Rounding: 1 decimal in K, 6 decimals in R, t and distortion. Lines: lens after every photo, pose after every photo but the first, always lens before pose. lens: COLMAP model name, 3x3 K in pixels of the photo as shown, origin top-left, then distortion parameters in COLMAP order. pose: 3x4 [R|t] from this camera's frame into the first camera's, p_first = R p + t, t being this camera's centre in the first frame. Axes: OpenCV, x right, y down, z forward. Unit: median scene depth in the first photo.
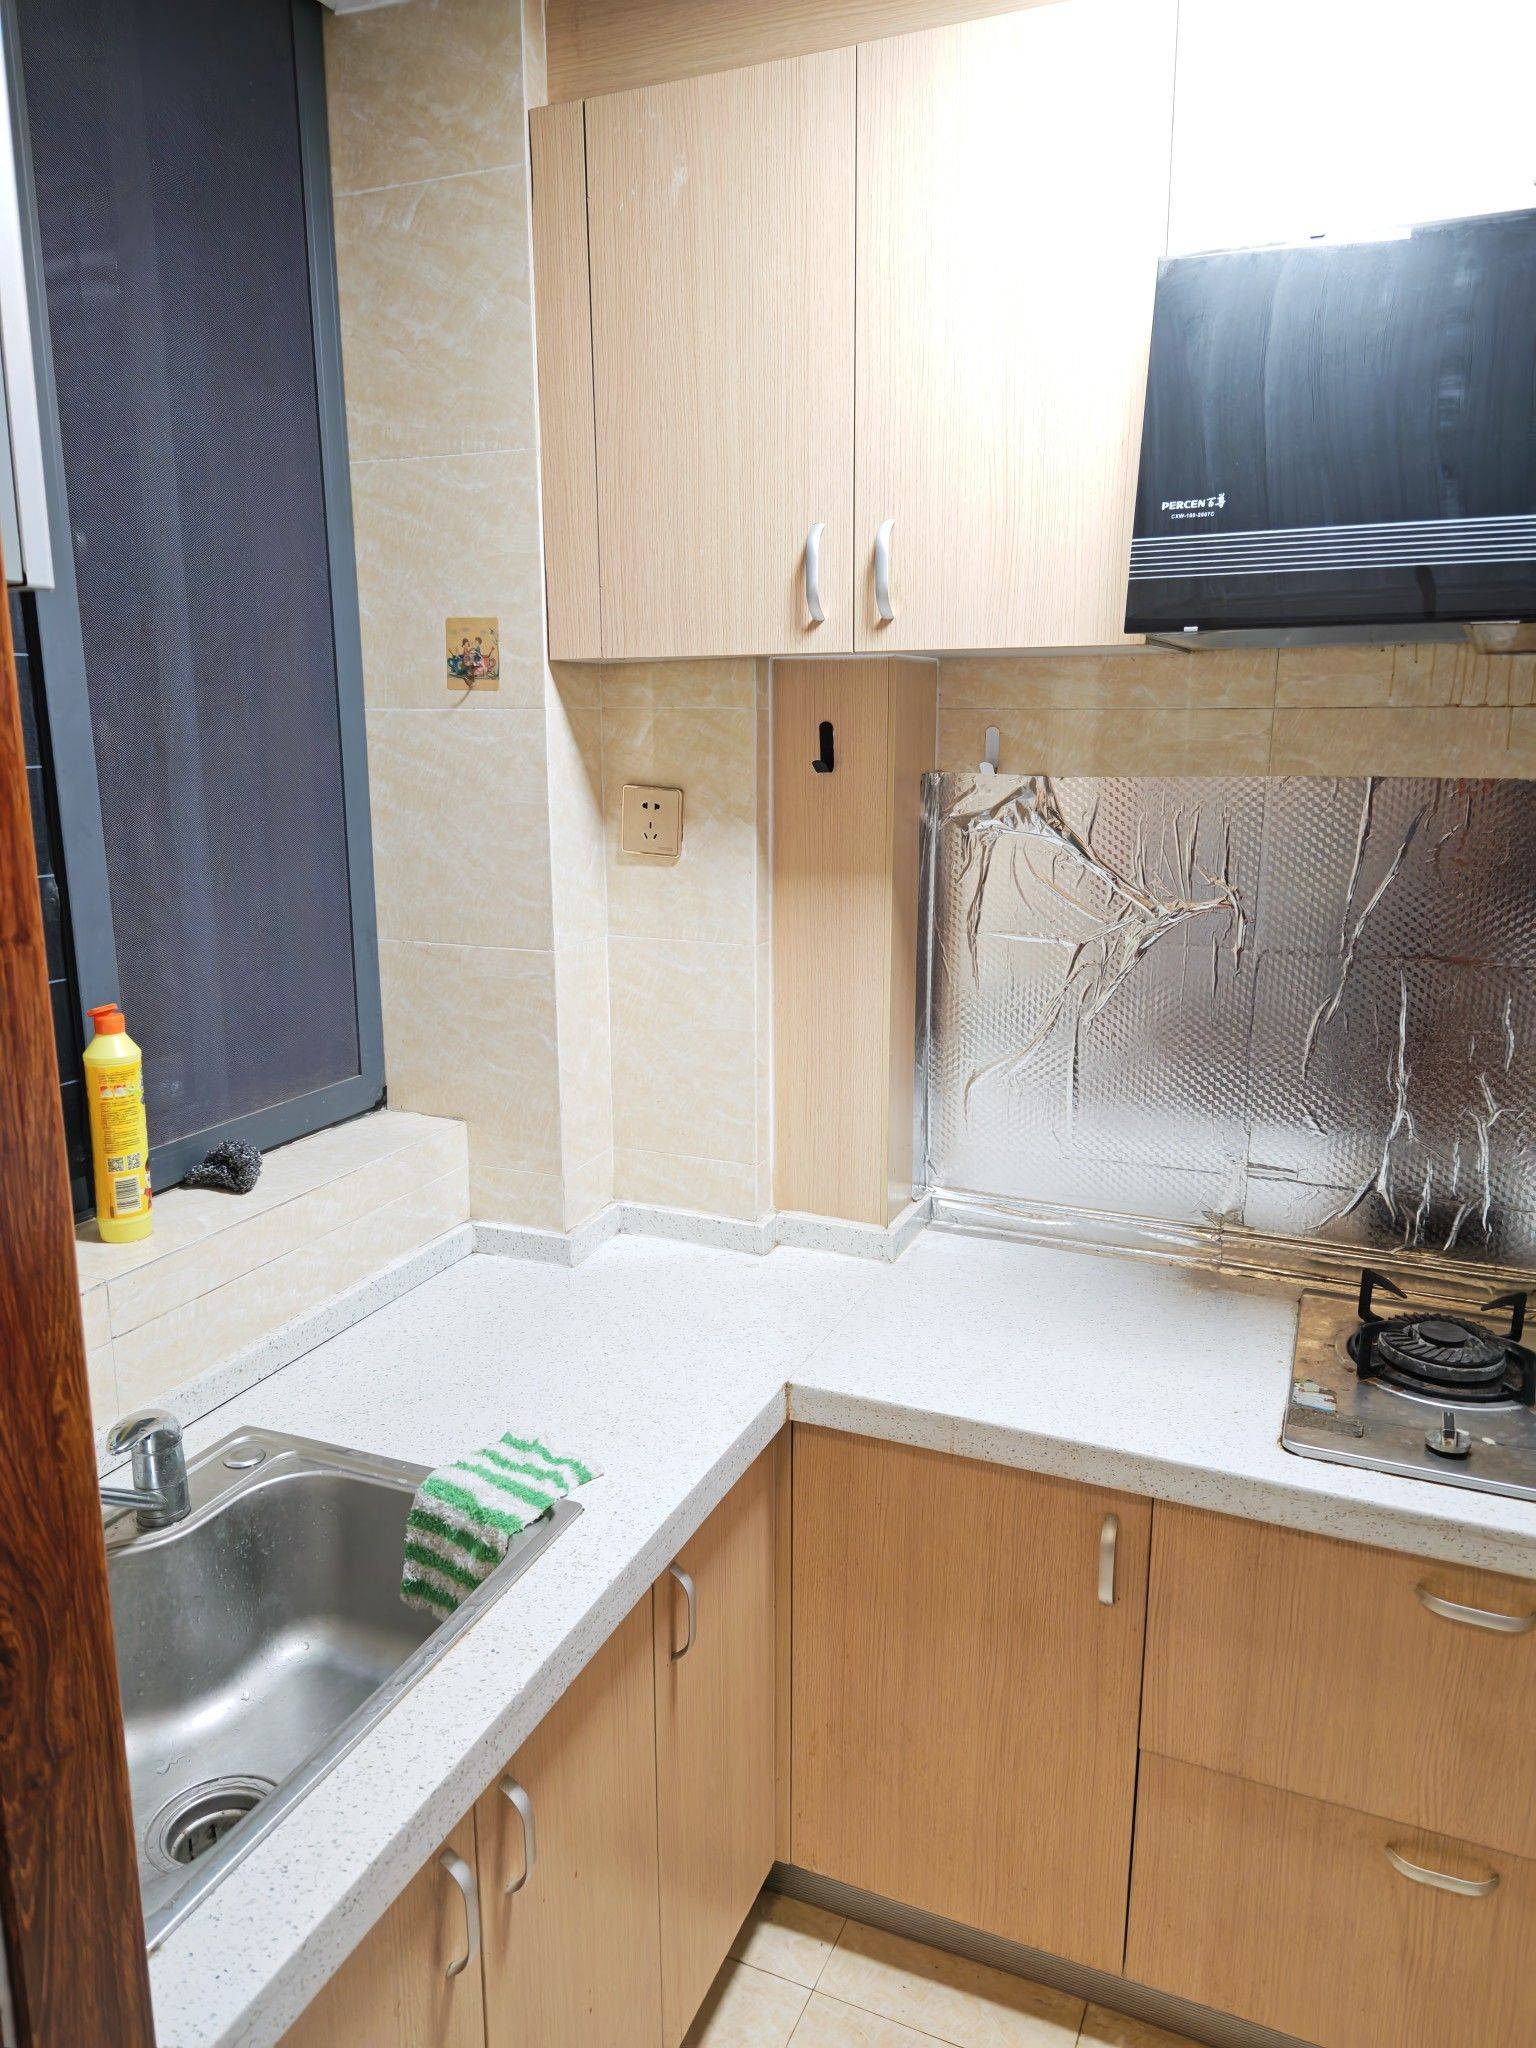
lens RADIAL K [[1417.9, 0, 758.0], [0, 1417.9, 1016.5], [0, 0, 1]] dist [0.019279, -0.015306]
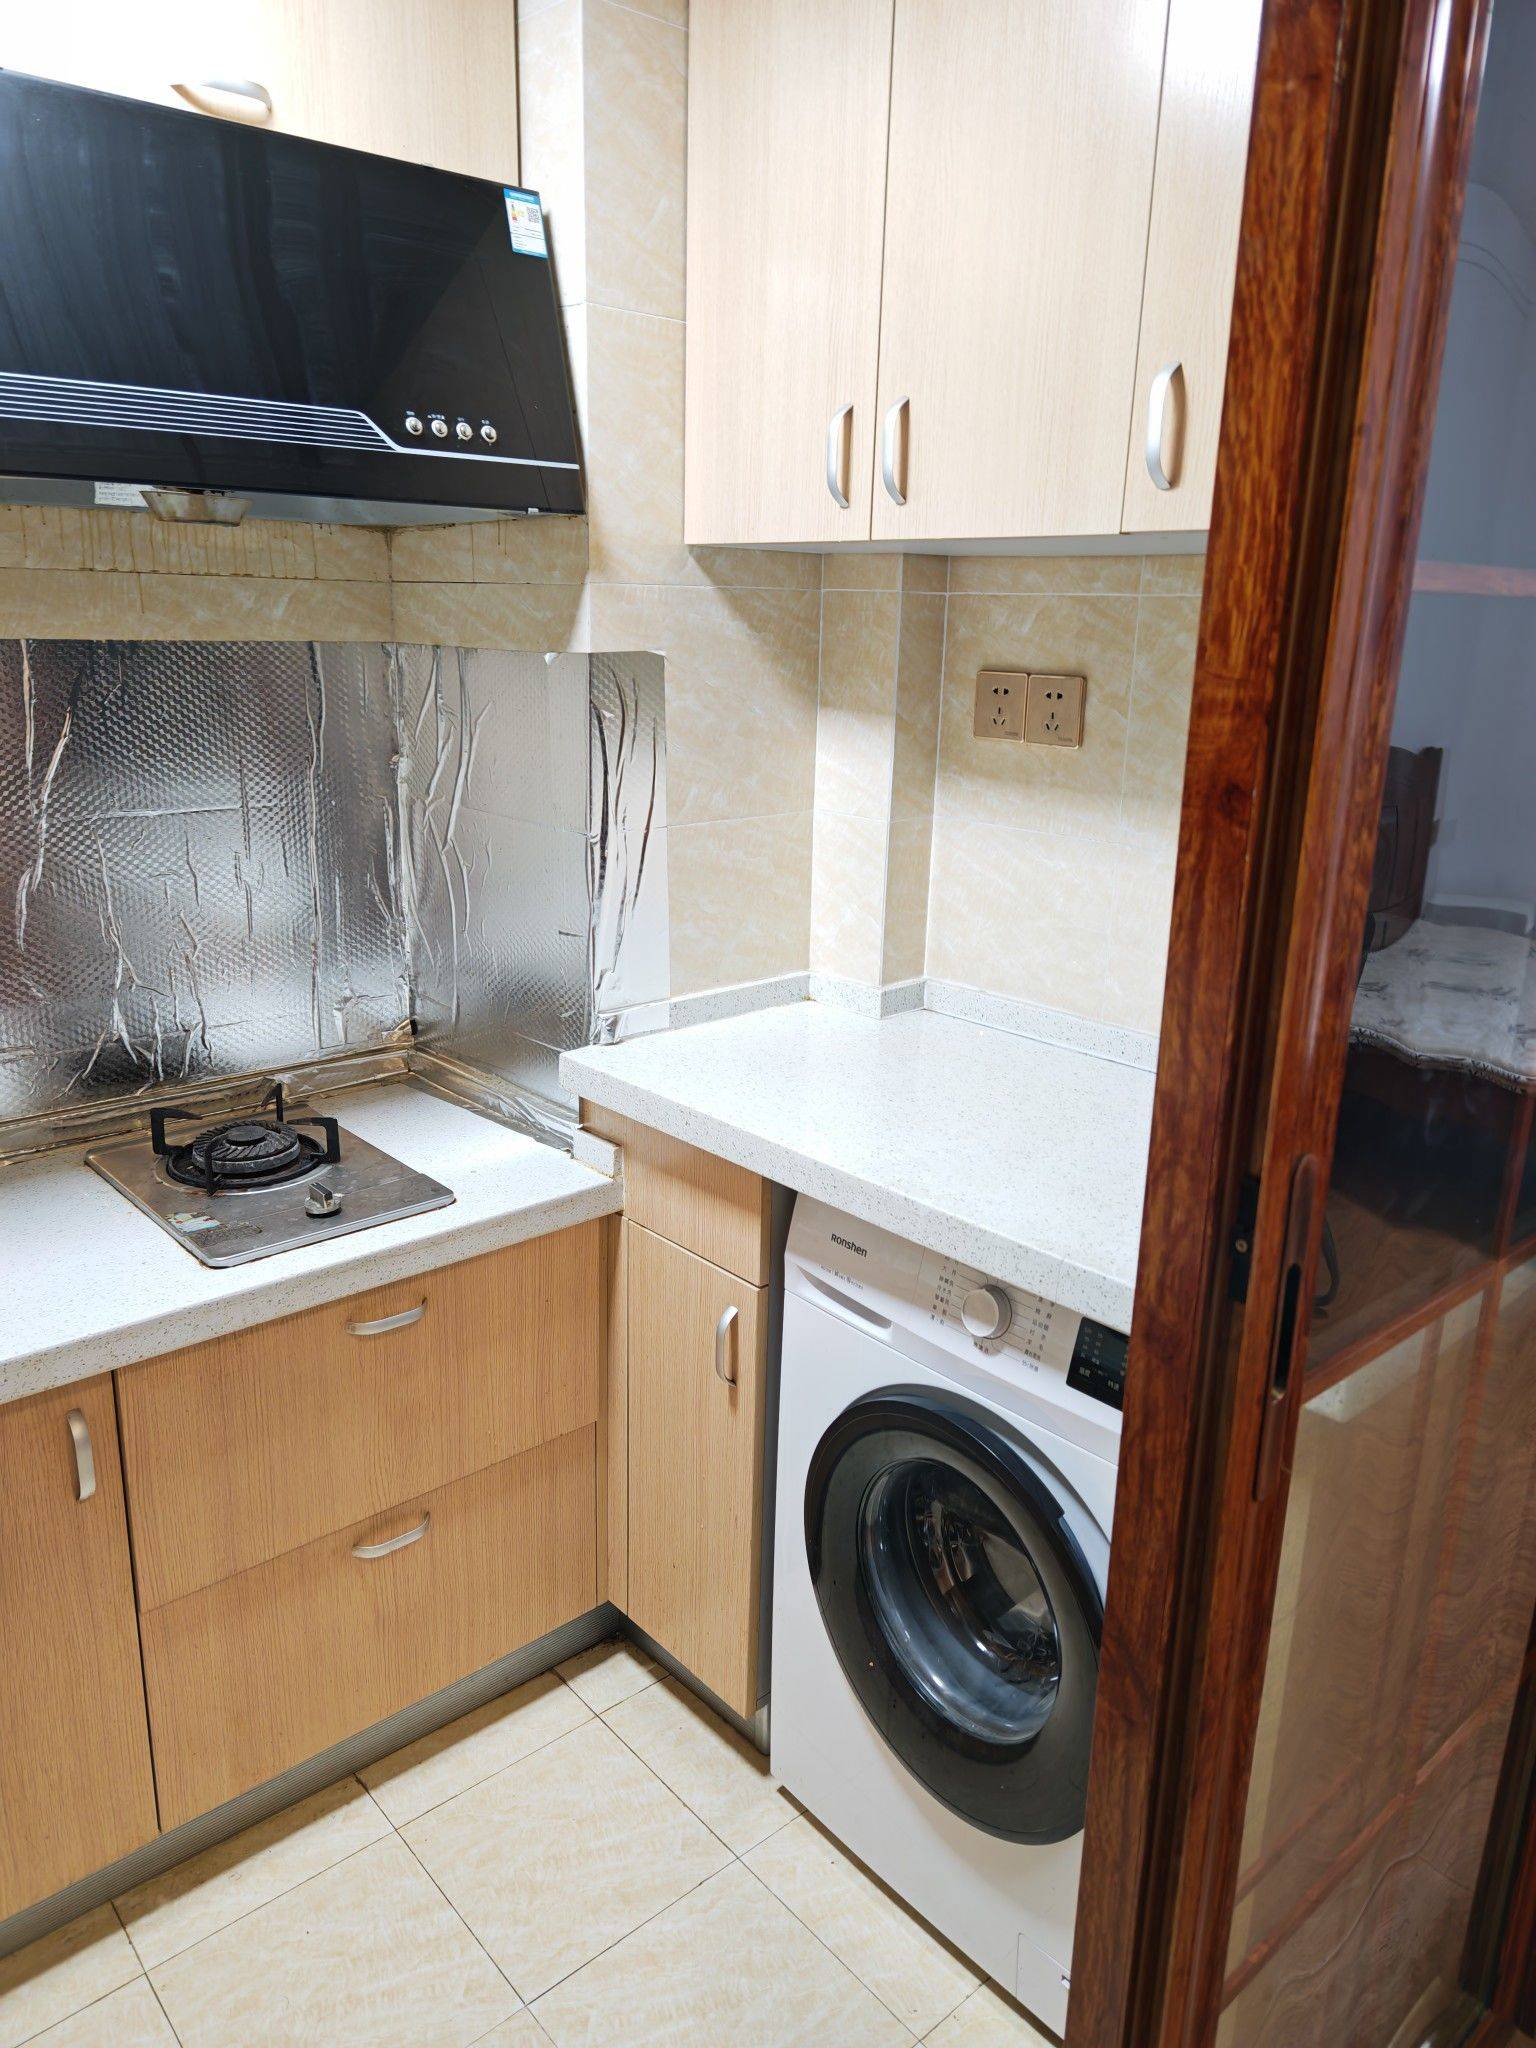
lens RADIAL K [[1417.9, 0, 761.8], [0, 1417.9, 1018.5], [0, 0, 1]] dist [0.019279, -0.015306]
pose [[0.412382, -0.238682, 0.879189, -0.333943], [0.170248, 0.968258, 0.183008, -0.005830], [-0.894962, 0.074211, 0.439927, 0.127455]]
